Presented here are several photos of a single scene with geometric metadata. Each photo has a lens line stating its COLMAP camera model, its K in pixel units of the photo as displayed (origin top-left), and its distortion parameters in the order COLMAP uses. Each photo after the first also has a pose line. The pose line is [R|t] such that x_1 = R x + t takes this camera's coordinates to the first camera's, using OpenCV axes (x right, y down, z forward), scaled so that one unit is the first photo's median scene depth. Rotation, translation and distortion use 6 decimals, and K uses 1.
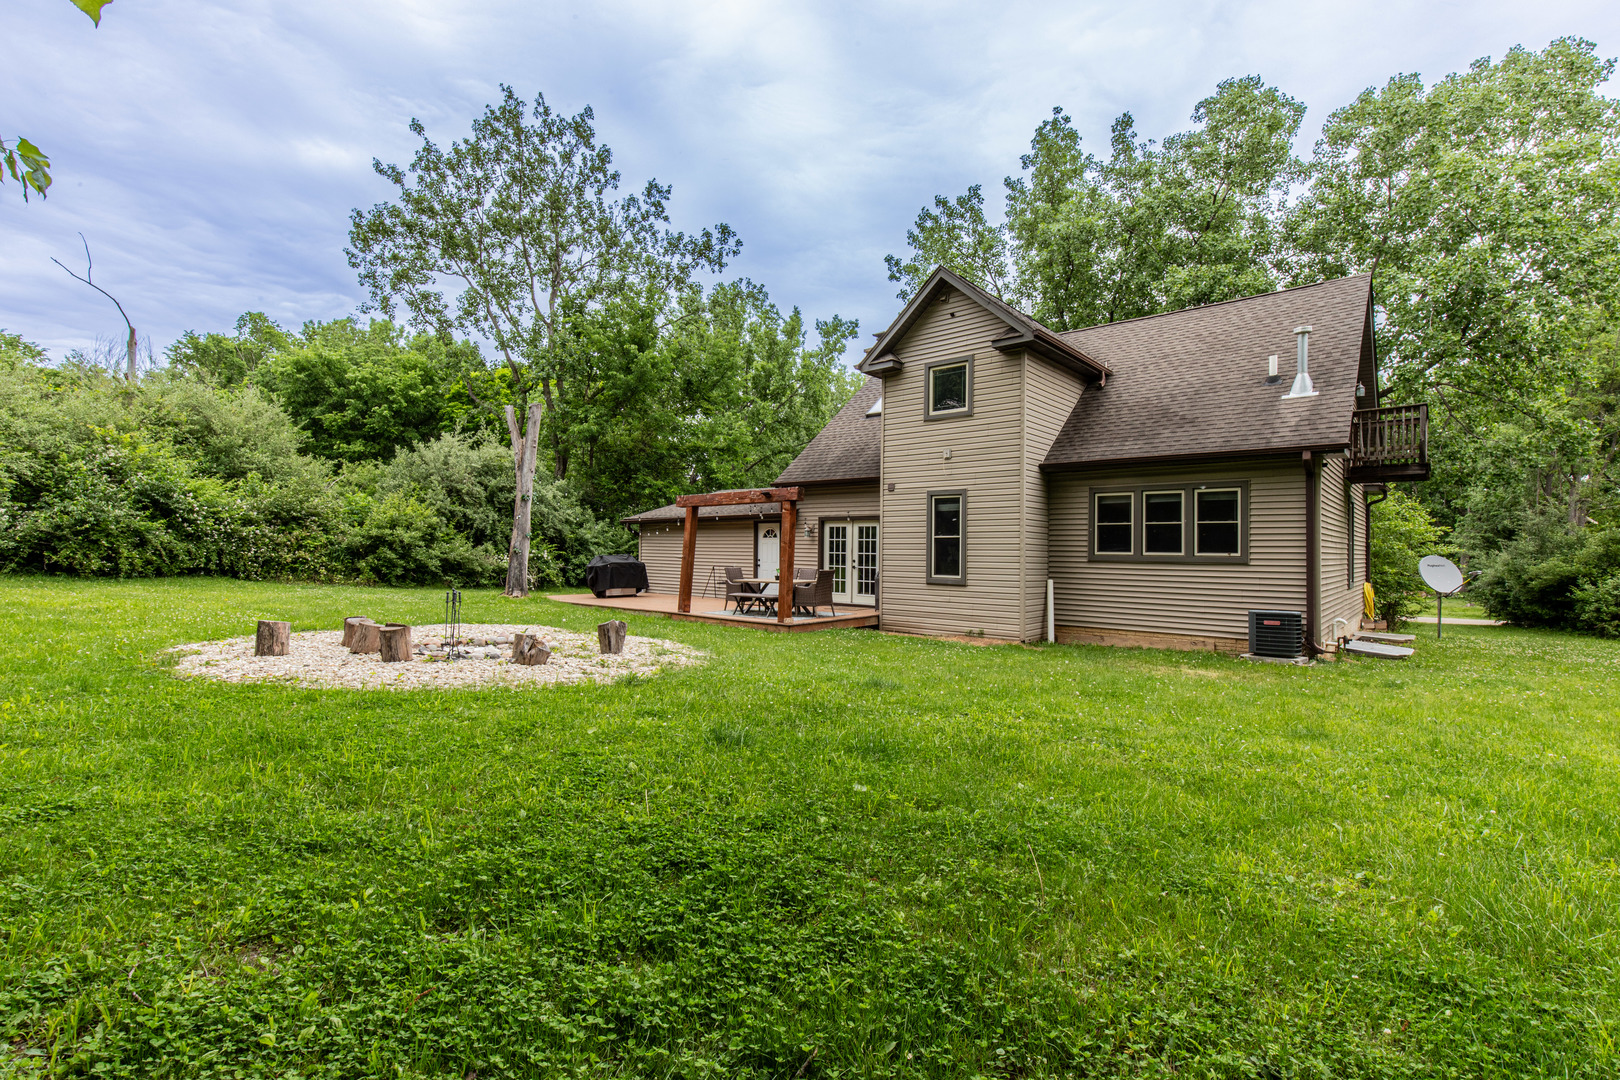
lens RADIAL K [[749.6, 0, 813.6], [0, 749.6, 538.9], [0, 0, 1]] dist [0.009453, -0.000579]
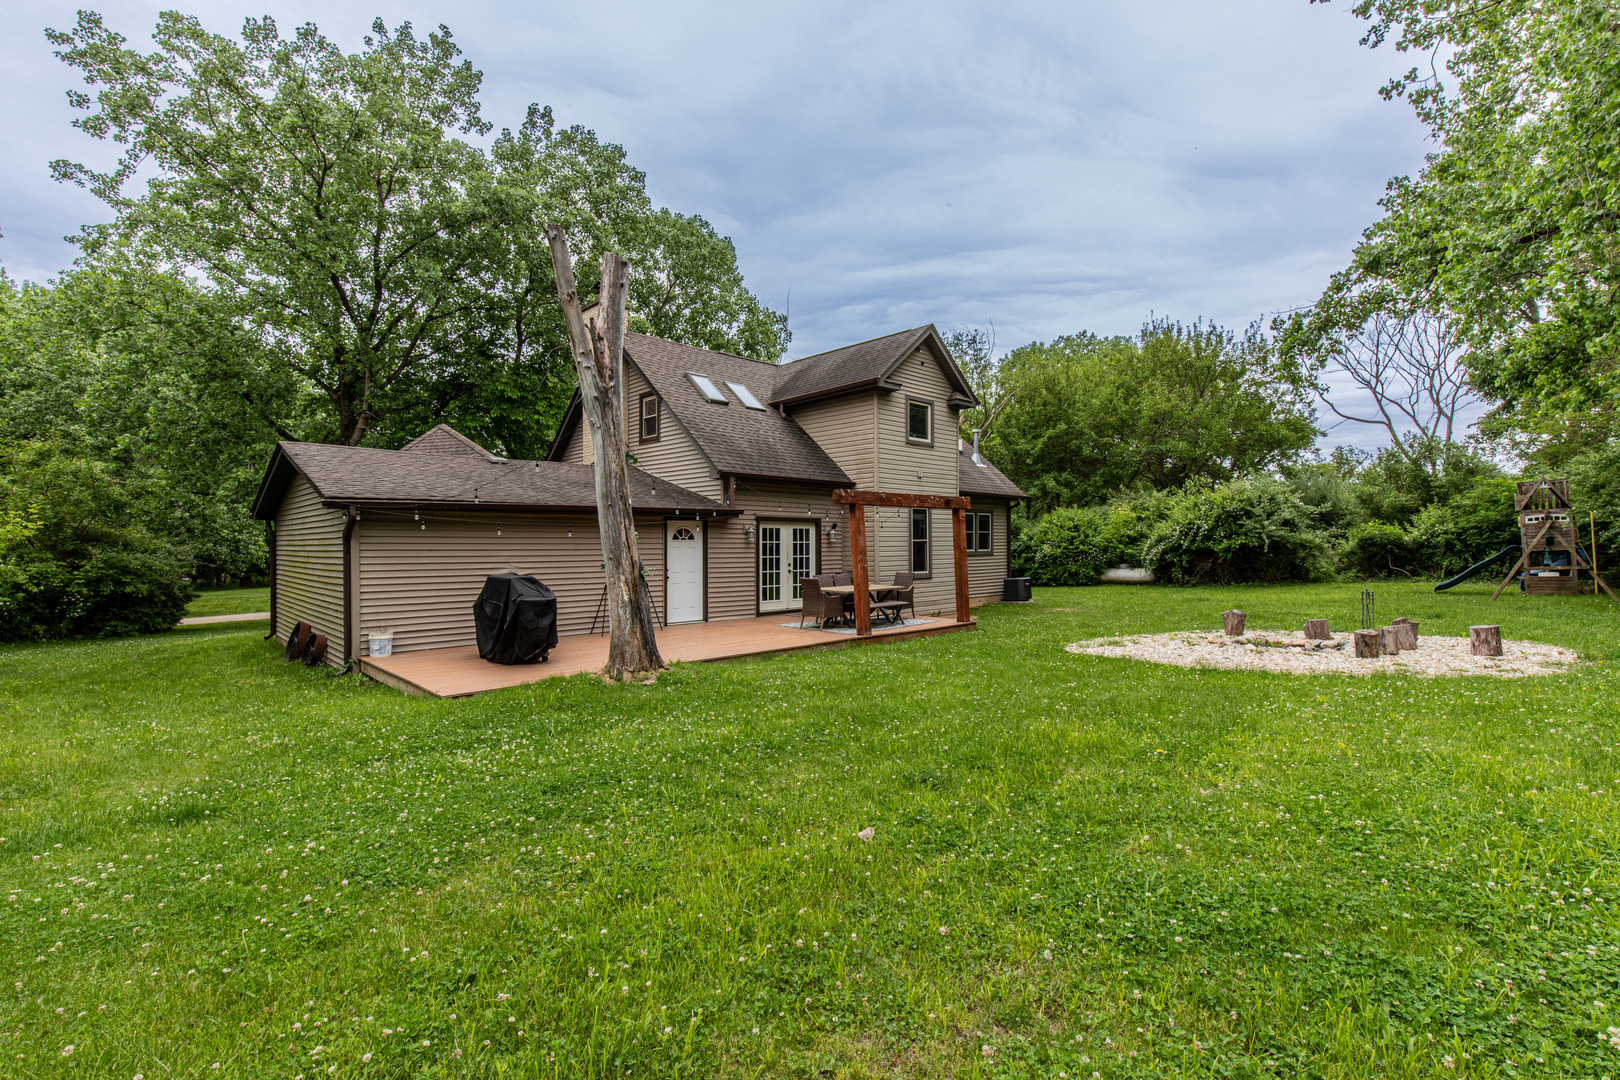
lens RADIAL K [[749.6, 0, 813.6], [0, 749.6, 540.9], [0, 0, 1]] dist [0.009453, -0.000579]
pose [[0.059849, -0.013306, 0.998119, -0.882480], [-0.012810, 0.999819, 0.014097, -0.014076], [-0.998125, -0.013630, 0.059668, 0.901101]]
